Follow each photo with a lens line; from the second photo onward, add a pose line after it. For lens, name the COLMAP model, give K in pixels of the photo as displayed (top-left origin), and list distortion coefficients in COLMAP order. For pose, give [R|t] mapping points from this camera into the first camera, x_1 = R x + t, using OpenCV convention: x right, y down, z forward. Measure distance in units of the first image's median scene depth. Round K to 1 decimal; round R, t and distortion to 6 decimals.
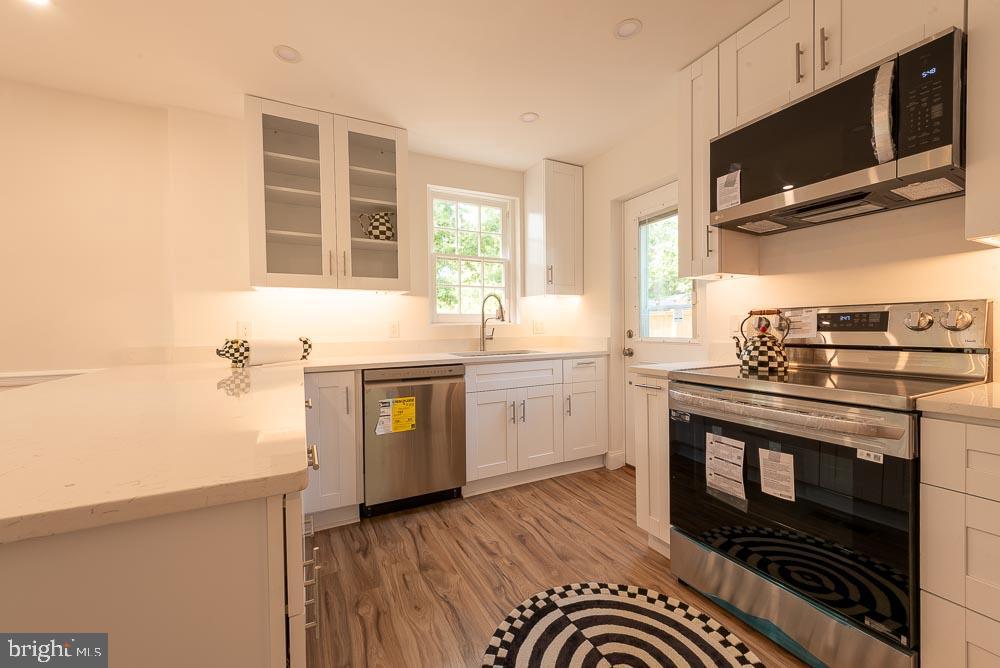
lens RADIAL K [[390.2, 0, 495.4], [0, 390.2, 333.9], [0, 0, 1]] dist [0.002853, -0.000610]
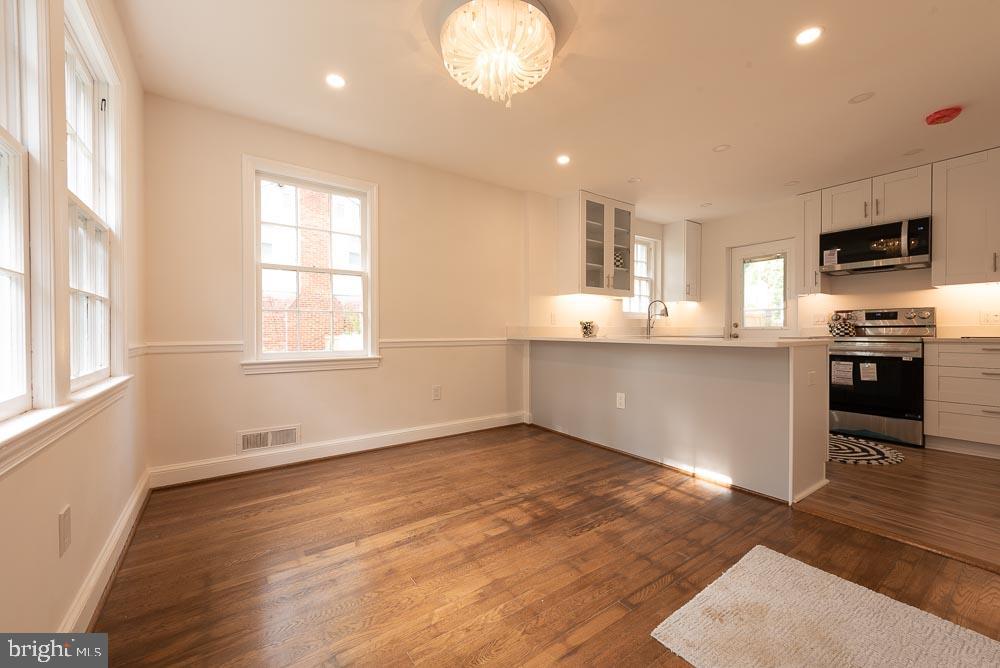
lens RADIAL K [[390.2, 0, 495.4], [0, 390.2, 335.2], [0, 0, 1]] dist [0.002853, -0.000610]
pose [[0.989523, 0.006795, 0.144214, -1.597071], [-0.005871, 0.999959, -0.006832, 0.105928], [-0.144255, 0.005914, 0.989523, -0.927534]]
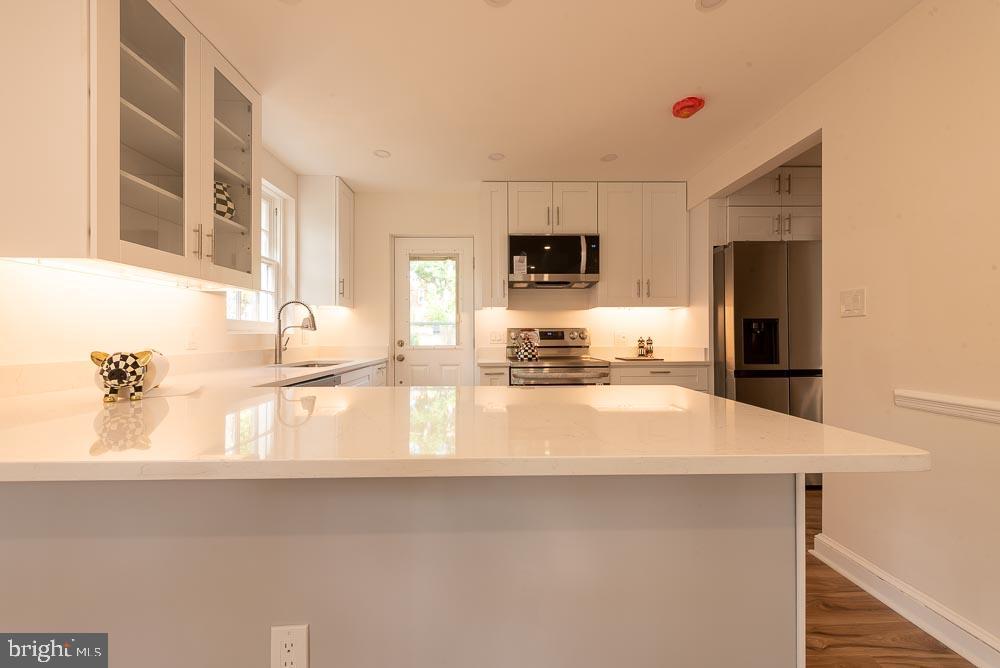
lens RADIAL K [[390.2, 0, 500.4], [0, 390.2, 336.1], [0, 0, 1]] dist [0.002853, -0.000610]
pose [[0.422150, 0.009816, 0.906473, -1.110286], [0.013278, 0.999767, -0.017010, 0.005934], [-0.906429, 0.019217, 0.421921, 0.291923]]
